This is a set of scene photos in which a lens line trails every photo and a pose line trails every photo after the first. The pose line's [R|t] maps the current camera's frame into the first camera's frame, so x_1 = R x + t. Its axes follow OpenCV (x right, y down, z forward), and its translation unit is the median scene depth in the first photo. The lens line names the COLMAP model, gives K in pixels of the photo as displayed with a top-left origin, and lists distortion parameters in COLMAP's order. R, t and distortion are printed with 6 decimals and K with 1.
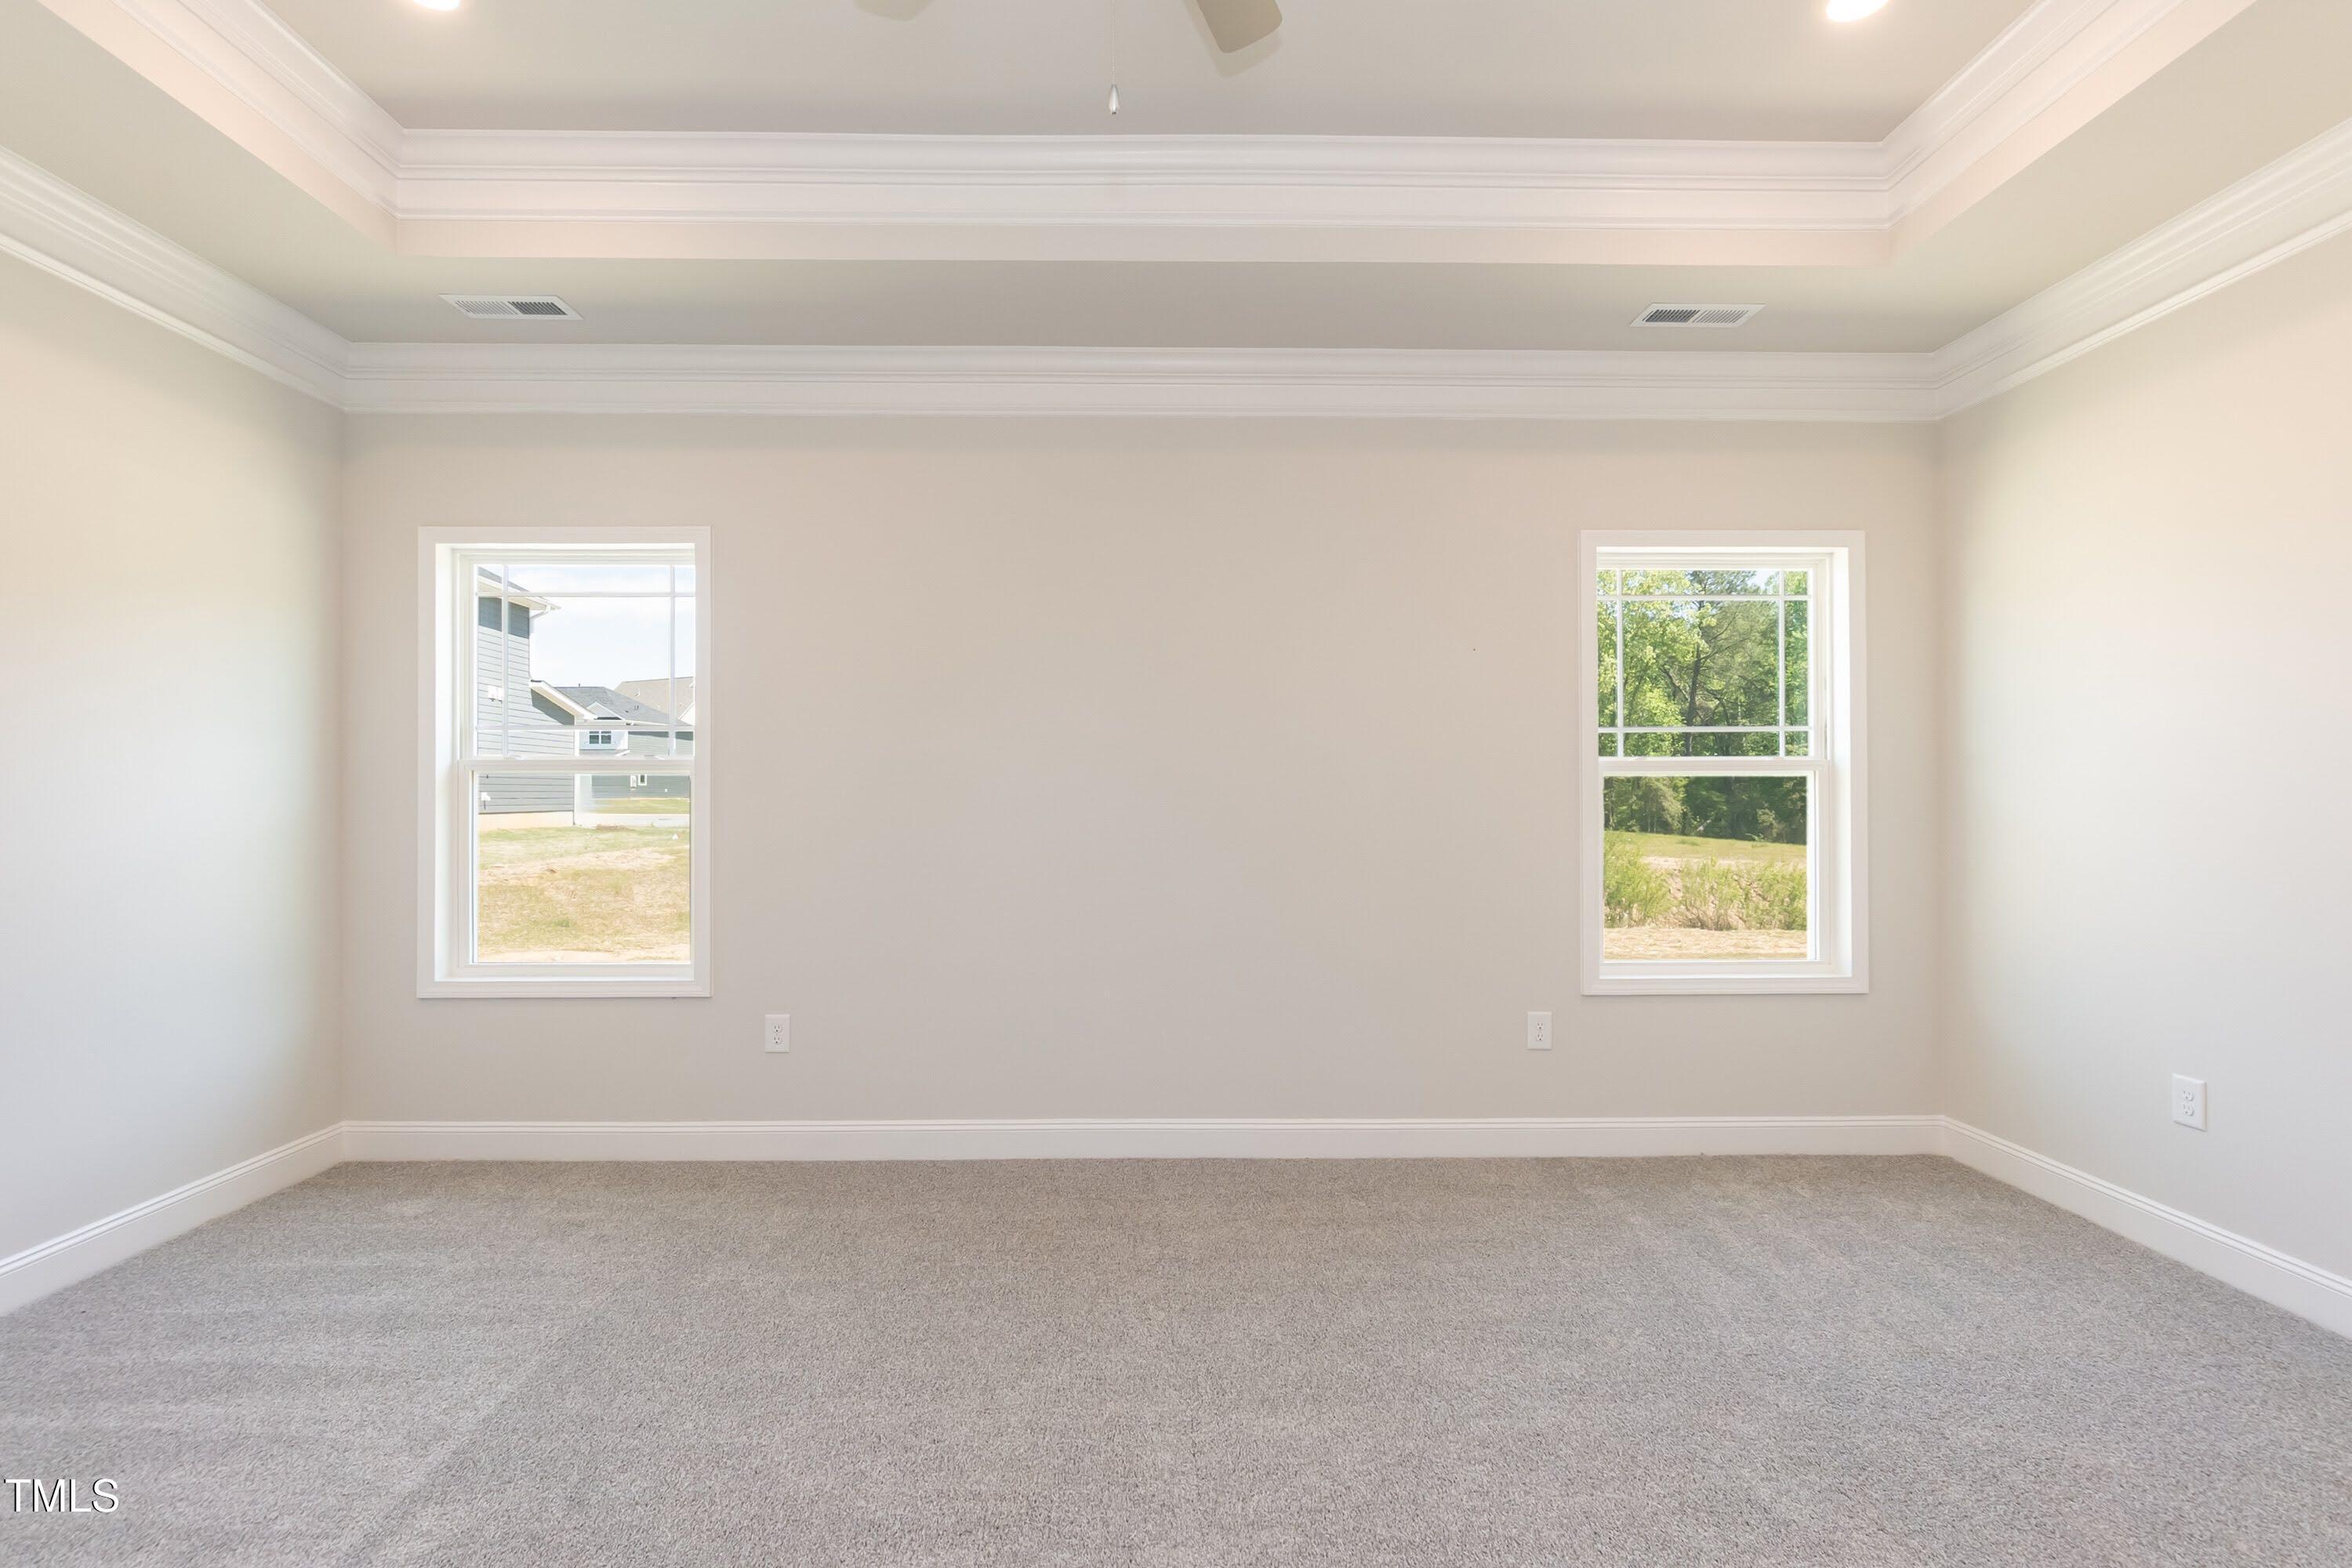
lens RADIAL K [[1024.7, 0, 1173.6], [0, 1024.7, 785.7], [0, 0, 1]] dist [0.001550, -0.000244]
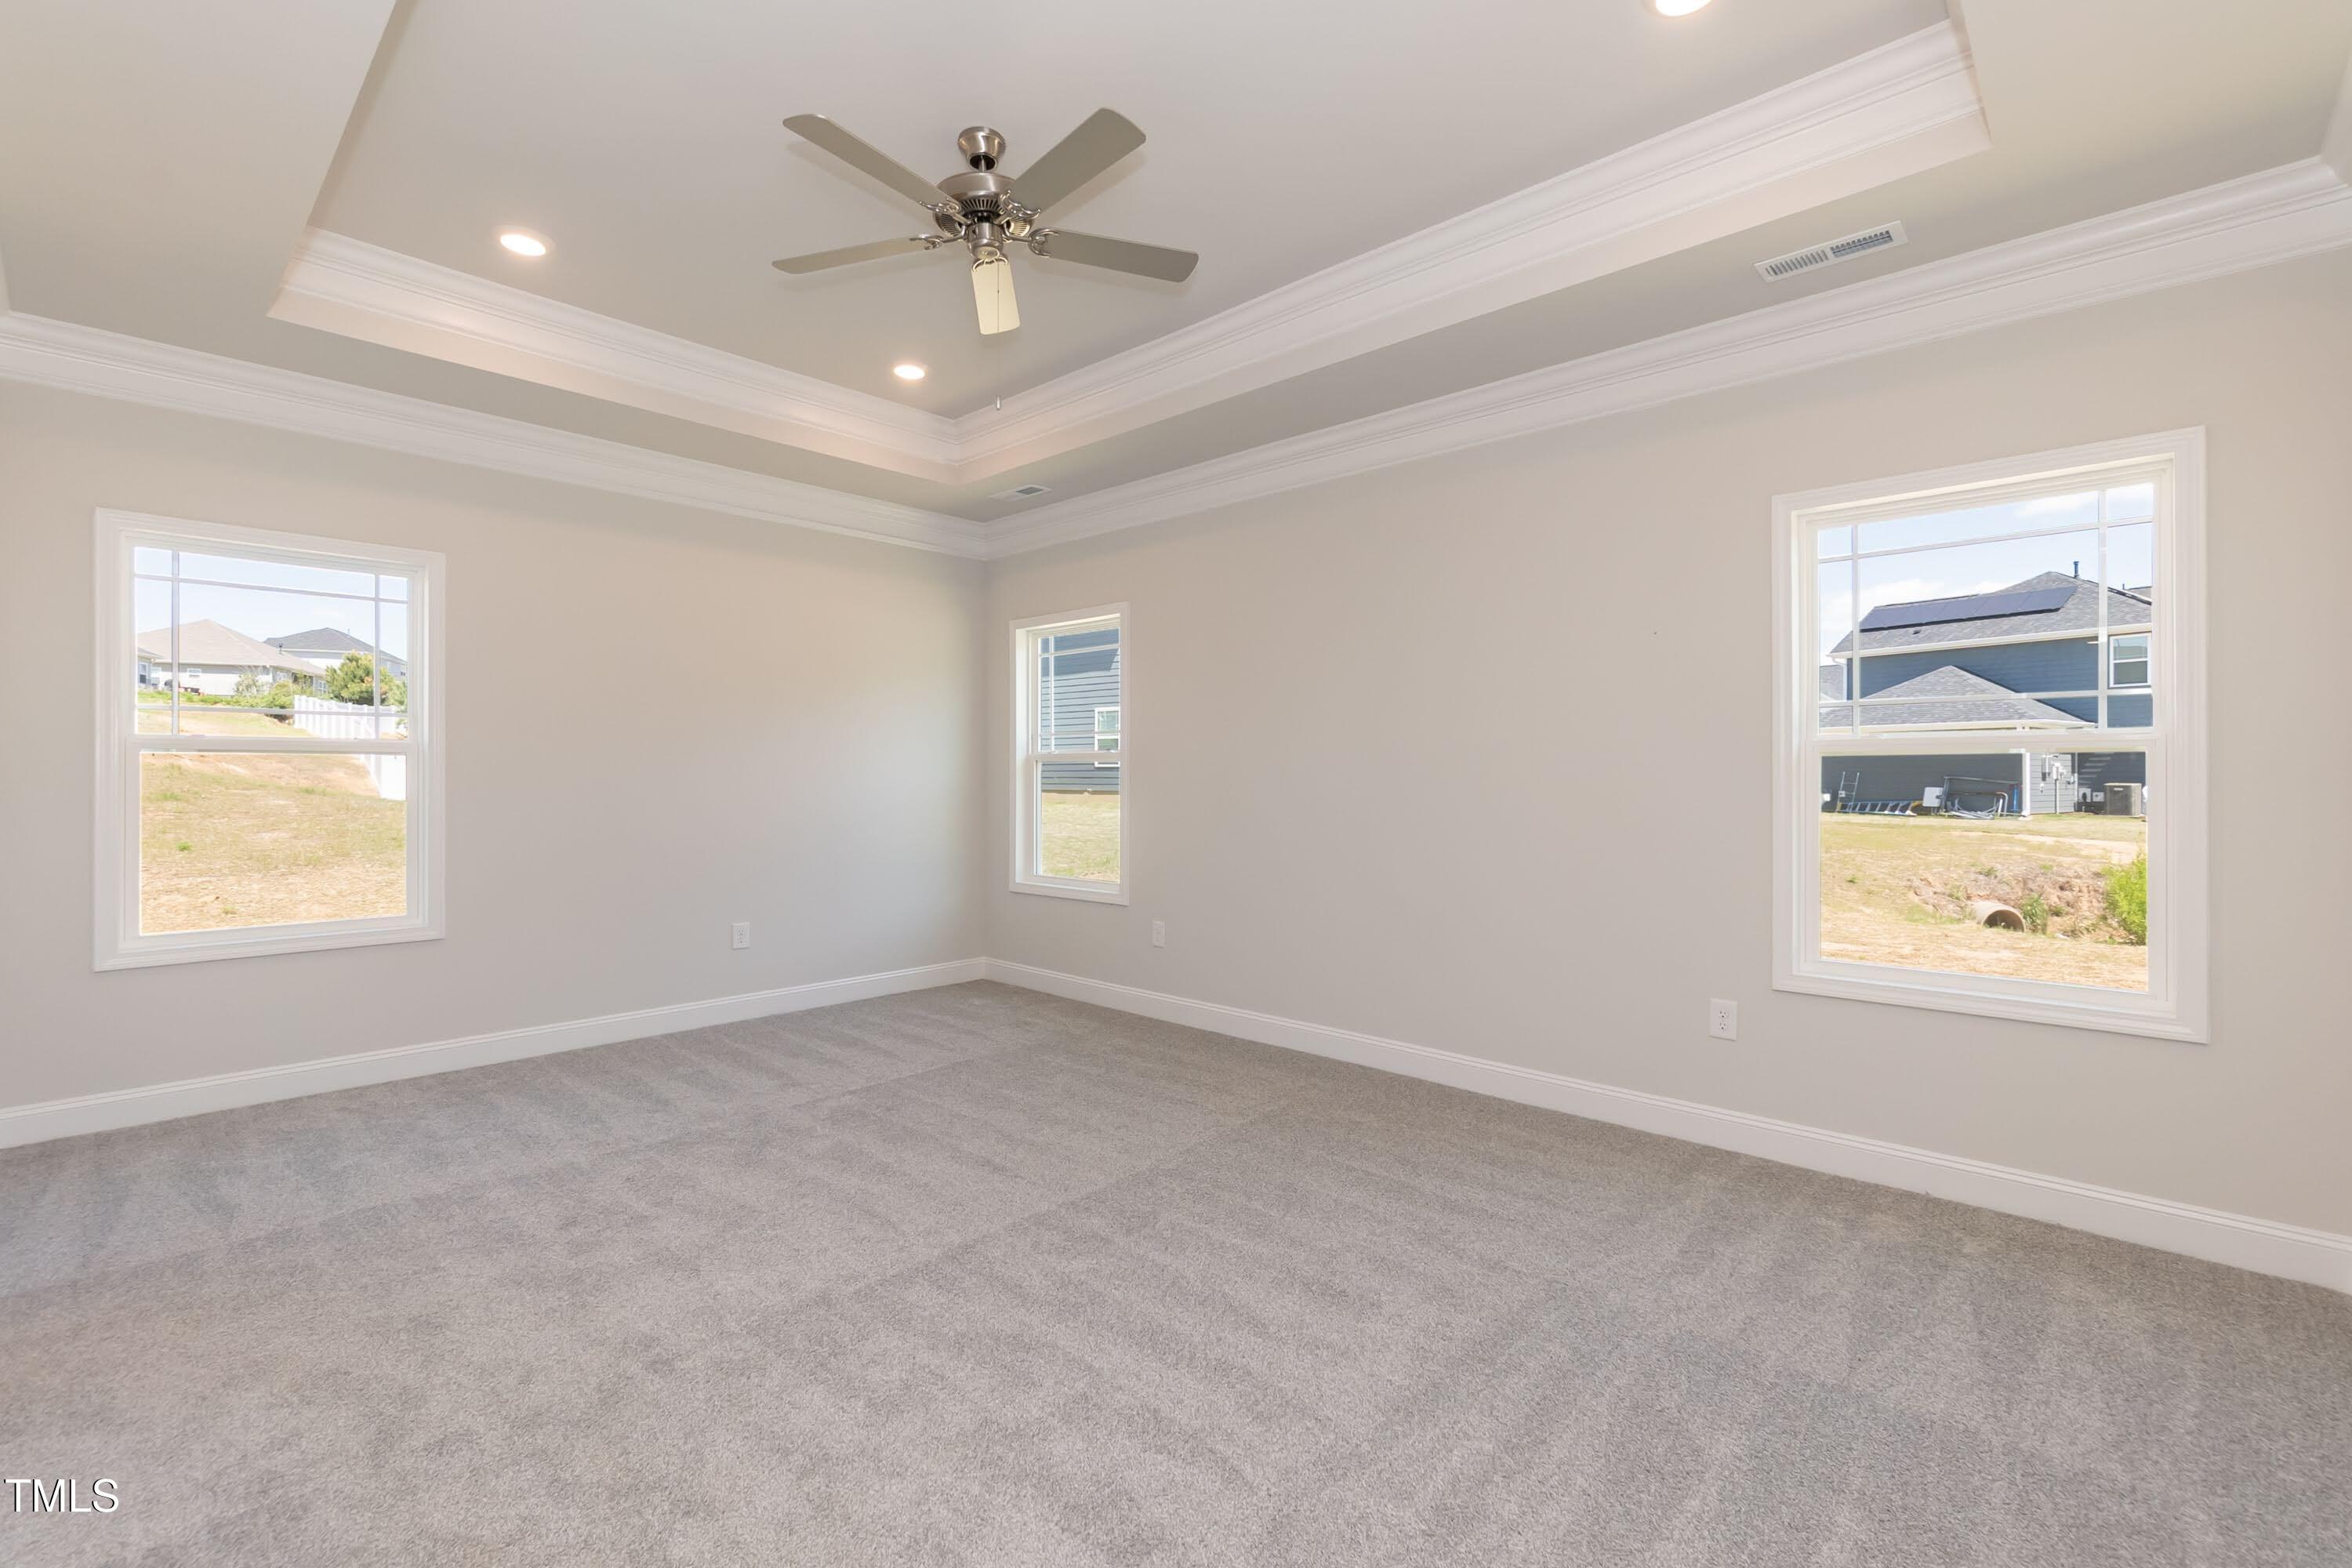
lens RADIAL K [[1012.3, 0, 1195.4], [0, 1012.3, 773.2], [0, 0, 1]] dist [0.004718, 0.000340]
pose [[0.728943, -0.000084, -0.684574, 0.666033], [0.003353, 0.999988, 0.003448, 0.001519], [0.684566, -0.004809, 0.728935, -0.040303]]
